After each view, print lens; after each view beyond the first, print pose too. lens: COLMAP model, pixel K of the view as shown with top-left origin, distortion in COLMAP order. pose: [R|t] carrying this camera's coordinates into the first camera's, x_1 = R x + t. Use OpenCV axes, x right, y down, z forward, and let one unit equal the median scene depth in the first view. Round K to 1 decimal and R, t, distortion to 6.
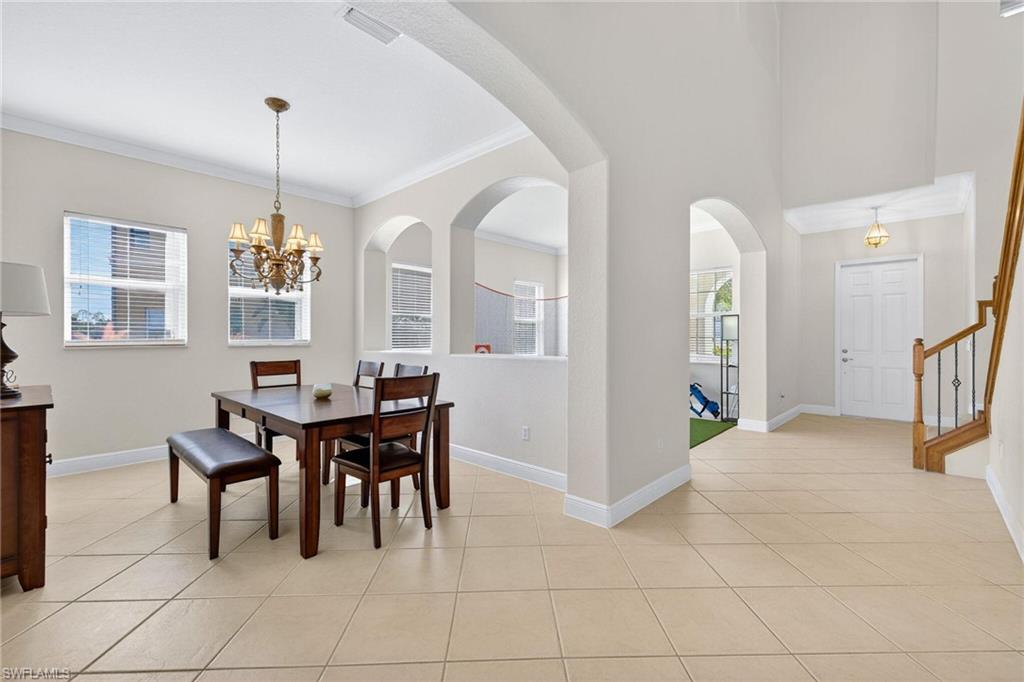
lens RADIAL K [[440.7, 0, 503.3], [0, 440.7, 339.6], [0, 0, 1]] dist [-0.000275, 0.000628]
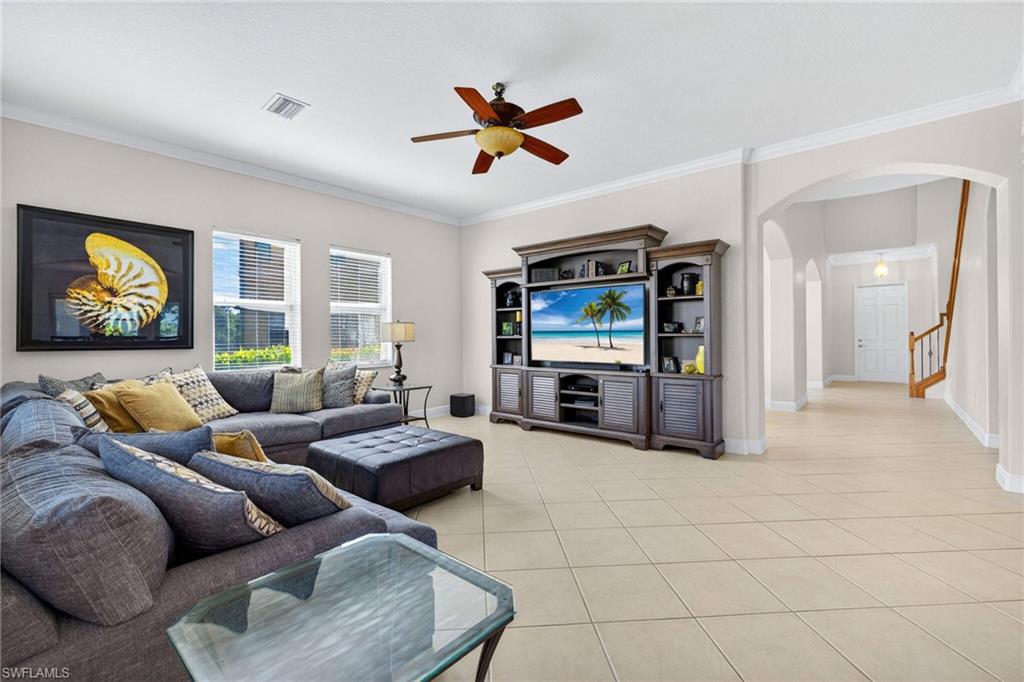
lens RADIAL K [[440.7, 0, 509.5], [0, 440.7, 333.6], [0, 0, 1]] dist [-0.000275, 0.000628]
pose [[0.999042, -0.004753, 0.043500, -0.953373], [0.005239, 0.999925, -0.011076, 0.018027], [-0.043444, 0.011294, 0.998992, -0.904874]]
